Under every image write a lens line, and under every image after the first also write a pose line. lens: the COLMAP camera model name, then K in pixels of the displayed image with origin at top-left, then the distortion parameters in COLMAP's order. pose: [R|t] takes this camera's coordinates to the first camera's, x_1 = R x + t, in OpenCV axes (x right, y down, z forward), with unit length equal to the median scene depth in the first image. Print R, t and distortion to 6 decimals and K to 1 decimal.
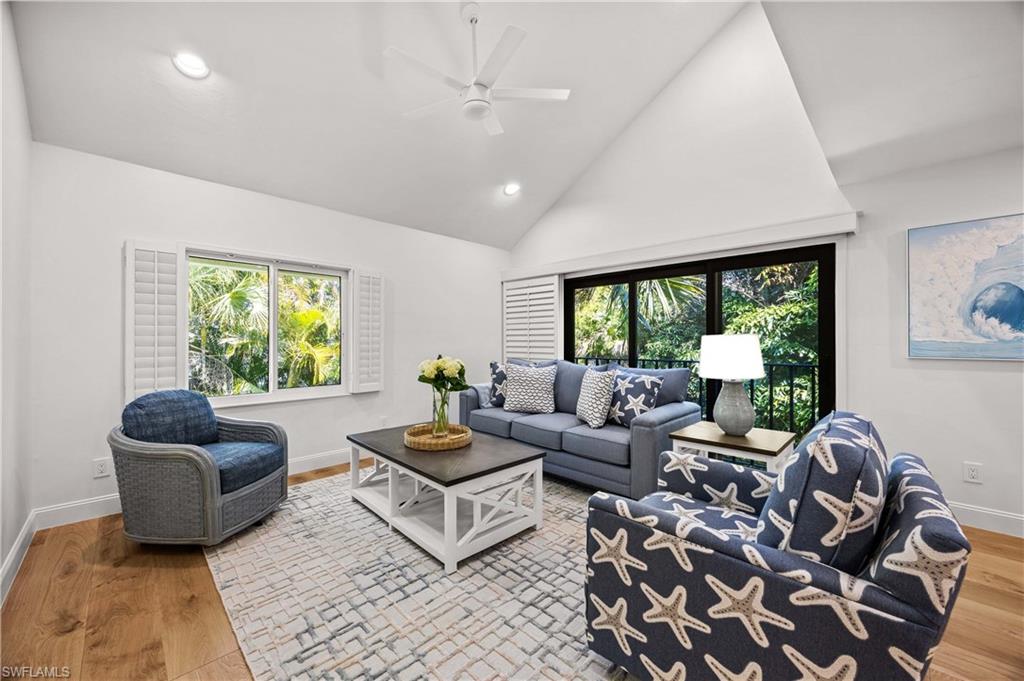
lens RADIAL K [[393.7, 0, 515.1], [0, 393.7, 339.6], [0, 0, 1]] dist [-0.000498, 0.000019]
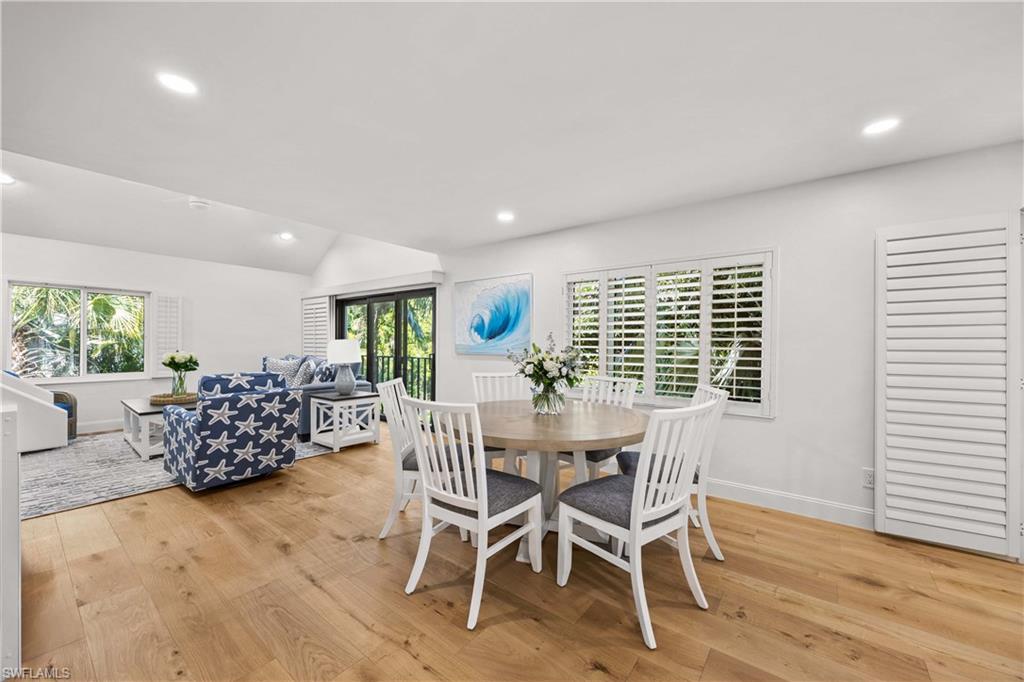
lens RADIAL K [[393.7, 0, 509.2], [0, 393.7, 344.1], [0, 0, 1]] dist [-0.000498, 0.000019]
pose [[0.993293, 0.007312, 0.115390, 0.798083], [-0.007571, 0.999970, 0.001805, -0.000150], [-0.115374, -0.002667, 0.993319, -0.647515]]
